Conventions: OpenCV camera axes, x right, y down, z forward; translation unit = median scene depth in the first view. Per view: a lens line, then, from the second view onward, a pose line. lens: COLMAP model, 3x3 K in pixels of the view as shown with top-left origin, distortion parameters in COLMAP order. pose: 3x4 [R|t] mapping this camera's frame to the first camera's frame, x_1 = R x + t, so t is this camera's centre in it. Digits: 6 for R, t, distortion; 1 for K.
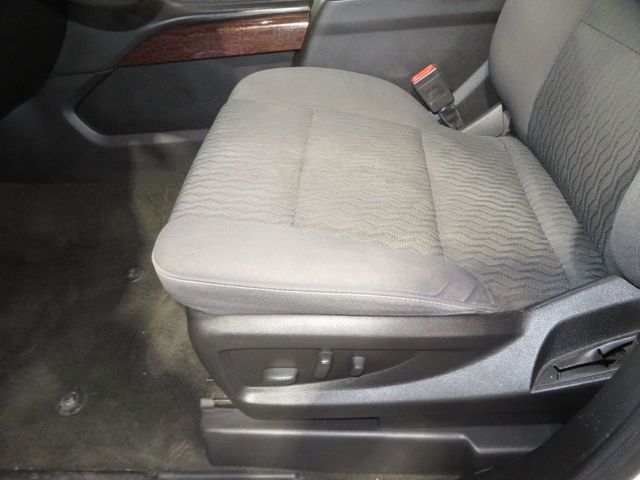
lens RADIAL K [[458.7, 0, 320.0], [0, 458.7, 240.0], [0, 0, 1]] dist [-0.005434, 0.004168]
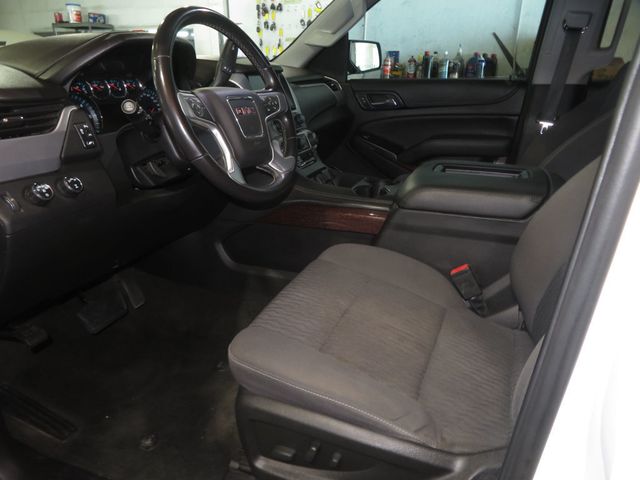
lens RADIAL K [[458.7, 0, 320.0], [0, 458.7, 240.0], [0, 0, 1]] dist [-0.005434, 0.004168]
pose [[0.941713, 0.188585, -0.278590, 0.199260], [-0.266053, 0.924301, -0.273648, 0.031932], [0.205896, 0.331817, 0.920600, -0.344720]]
